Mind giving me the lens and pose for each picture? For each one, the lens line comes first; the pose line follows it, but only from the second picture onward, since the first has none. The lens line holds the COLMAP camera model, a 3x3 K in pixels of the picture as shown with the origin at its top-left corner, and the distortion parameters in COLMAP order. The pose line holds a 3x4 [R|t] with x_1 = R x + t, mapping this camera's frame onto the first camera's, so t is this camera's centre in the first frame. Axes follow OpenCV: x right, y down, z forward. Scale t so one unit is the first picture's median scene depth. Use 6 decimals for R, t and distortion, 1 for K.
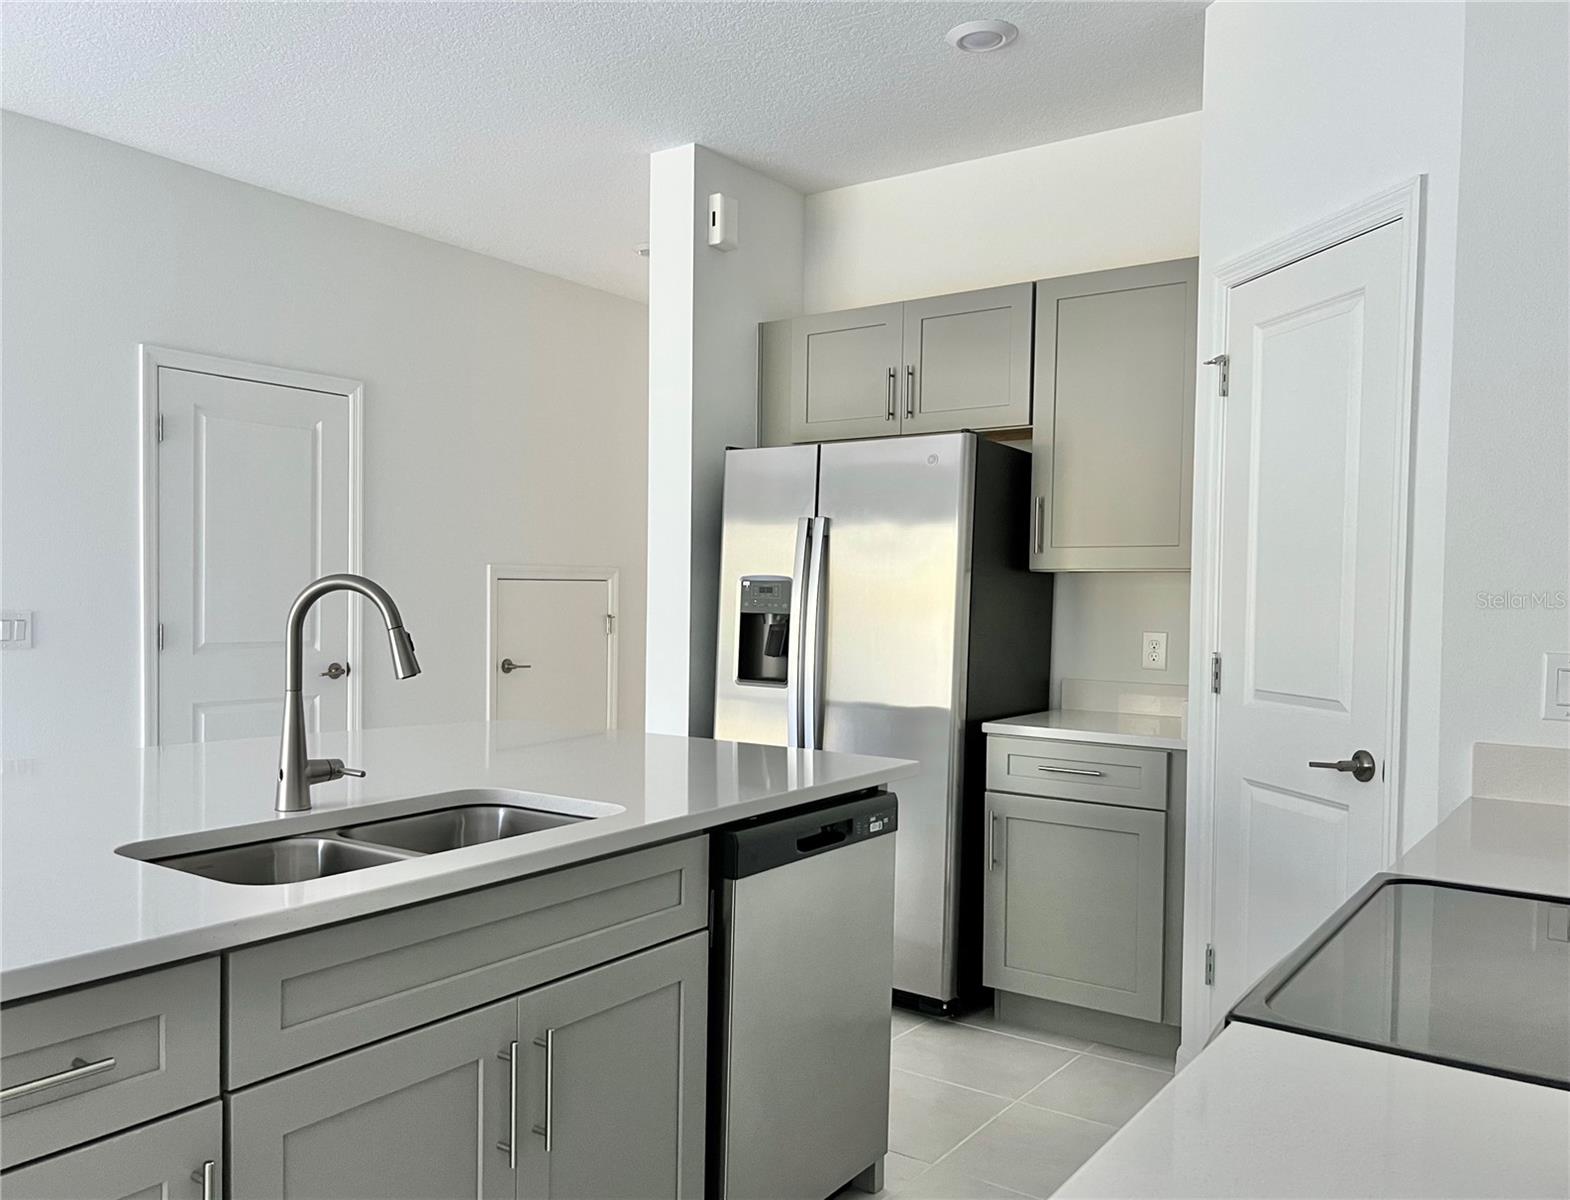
lens RADIAL K [[1234.1, 0, 728.1], [0, 1234.1, 634.6], [0, 0, 1]] dist [0.061186, 0.000429]
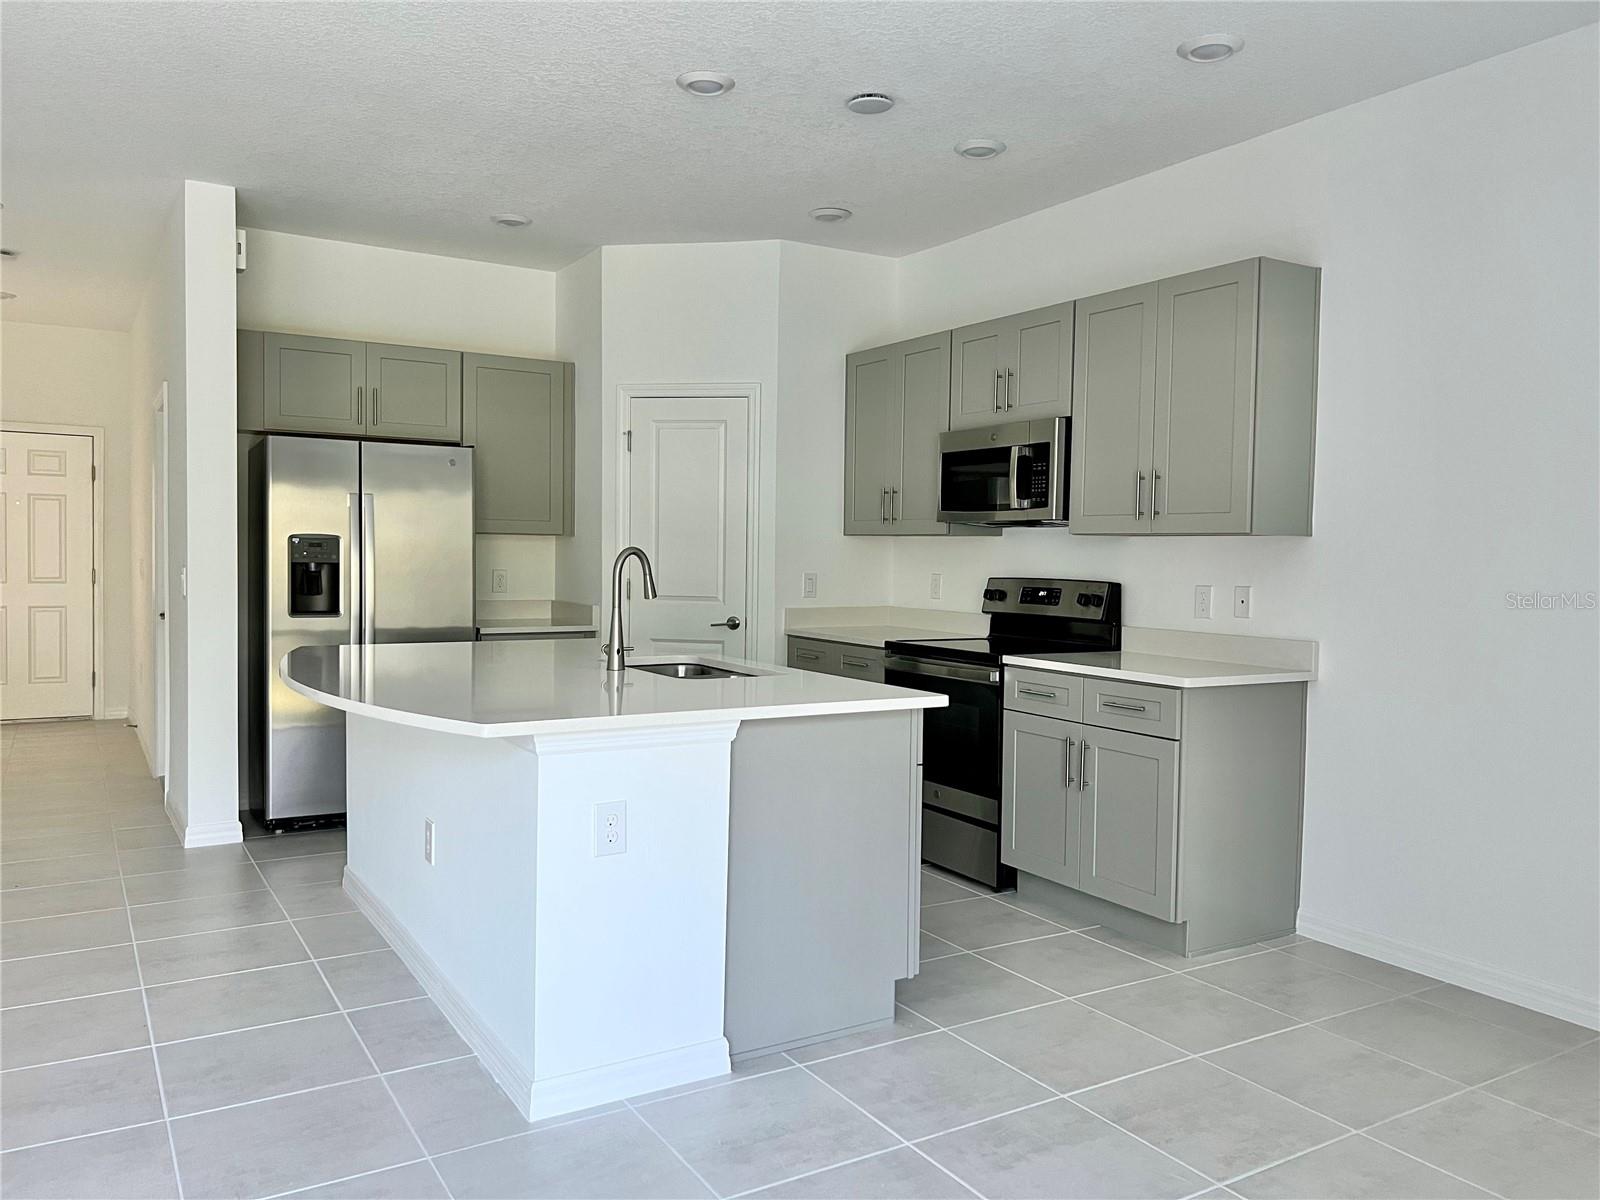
lens RADIAL K [[1206.3, 0, 800.0], [0, 1206.3, 600.0], [0, 0, 1]] dist [0.033152, -0.003097]
pose [[0.361240, -0.043999, 0.931434, -1.009775], [0.020717, 0.999018, 0.039157, -0.017110], [-0.932243, 0.005152, 0.361797, 0.032738]]
